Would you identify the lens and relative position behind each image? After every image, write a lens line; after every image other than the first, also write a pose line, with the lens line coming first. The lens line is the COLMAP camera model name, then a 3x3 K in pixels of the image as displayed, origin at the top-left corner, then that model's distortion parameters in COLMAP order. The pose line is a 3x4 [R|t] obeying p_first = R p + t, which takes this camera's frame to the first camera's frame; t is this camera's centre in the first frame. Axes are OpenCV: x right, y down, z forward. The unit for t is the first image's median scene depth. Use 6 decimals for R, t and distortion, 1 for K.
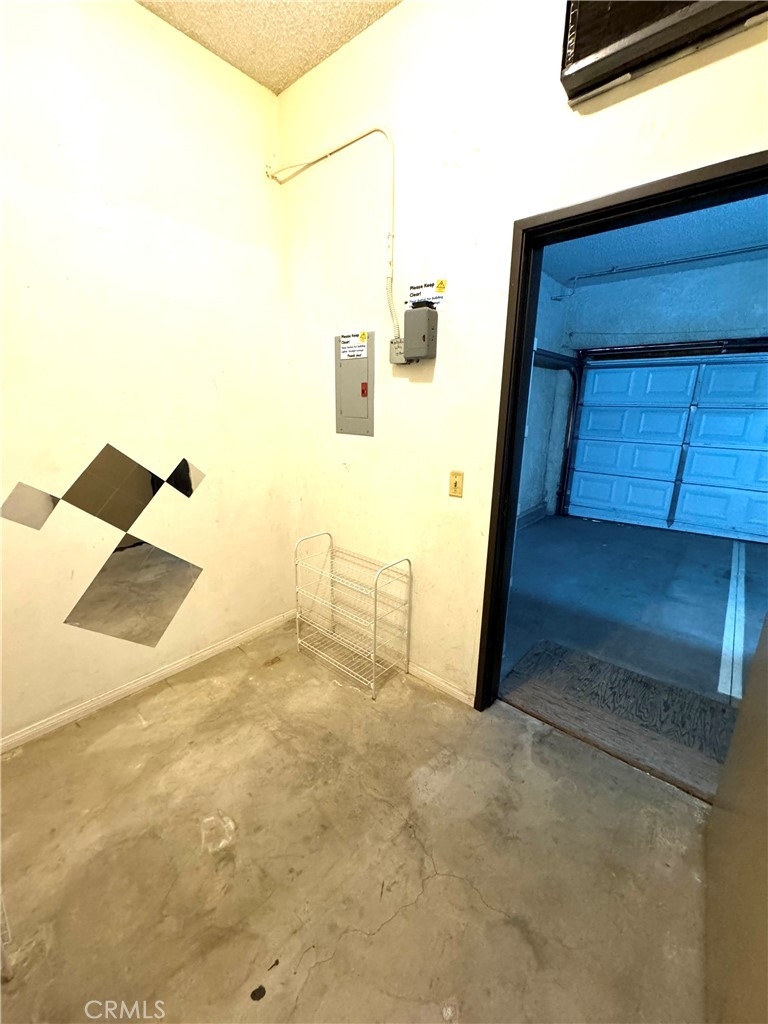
lens RADIAL K [[409.7, 0, 383.3], [0, 409.7, 511.3], [0, 0, 1]] dist [-0.001330, 0.000612]
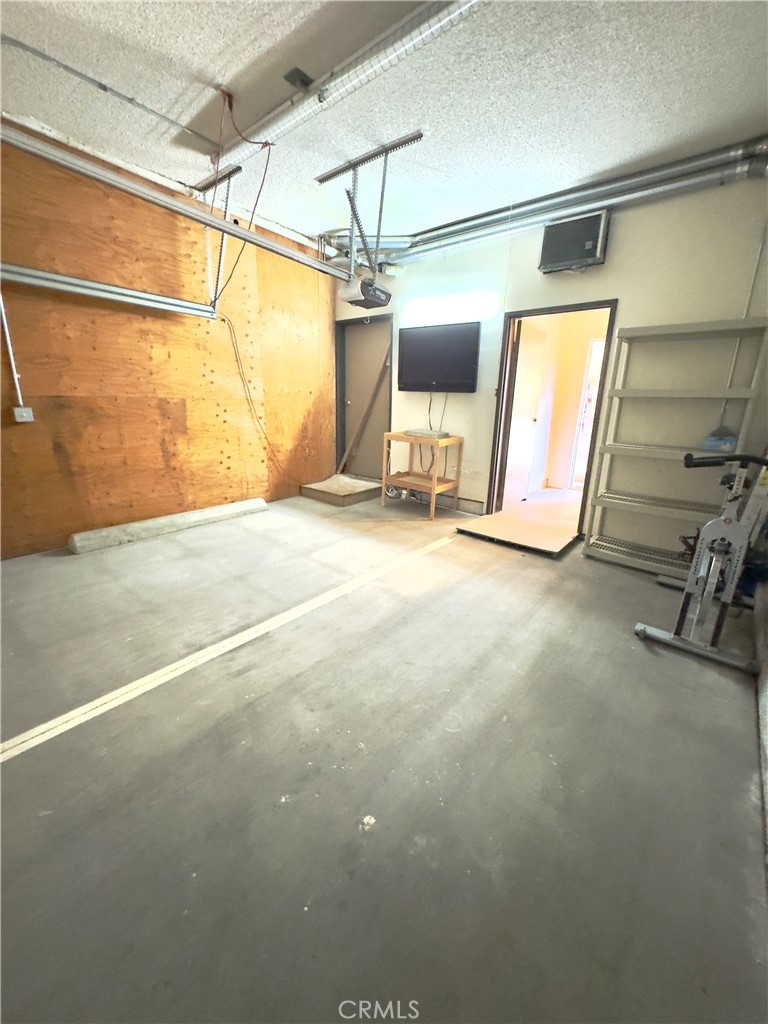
lens RADIAL K [[409.7, 0, 383.3], [0, 409.7, 511.3], [0, 0, 1]] dist [-0.001330, 0.000612]
pose [[-0.999352, -0.029966, -0.019942, 0.701161], [-0.035941, 0.861081, 0.507196, -0.312809], [0.001973, 0.507584, -0.861600, 1.462593]]
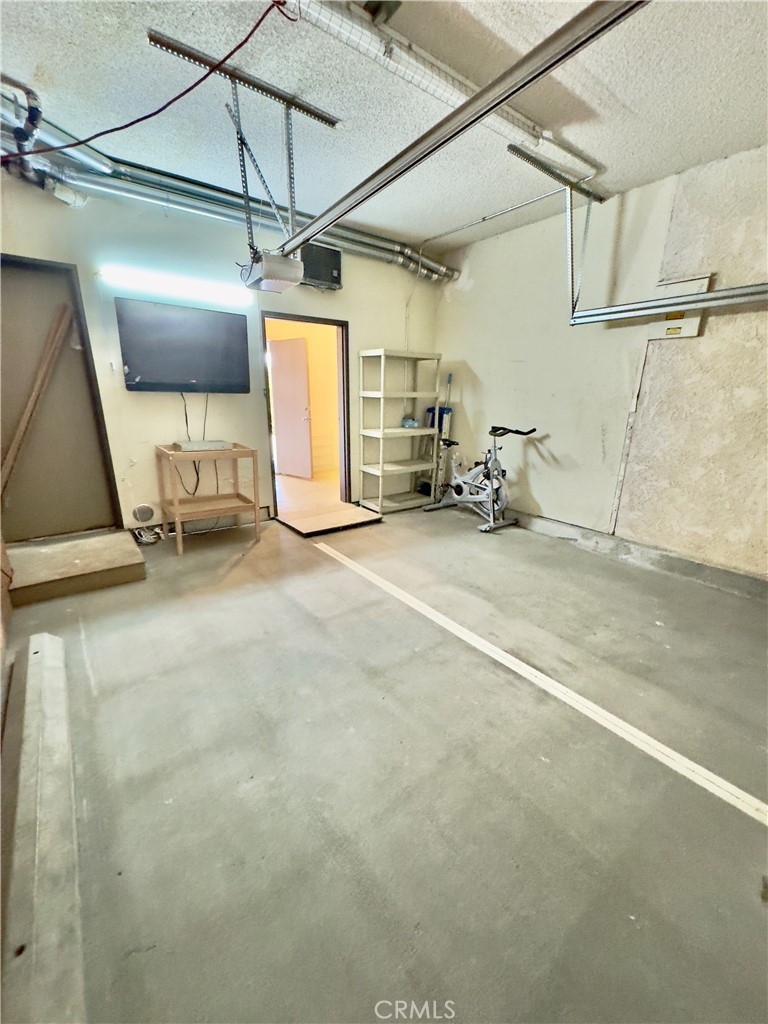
lens RADIAL K [[409.7, 0, 383.3], [0, 409.7, 511.3], [0, 0, 1]] dist [-0.001330, 0.000612]
pose [[-0.199252, 0.261500, -0.944413, 1.431657], [-0.270144, 0.911737, 0.309447, -0.169145], [0.941977, 0.316785, -0.111023, 0.846394]]
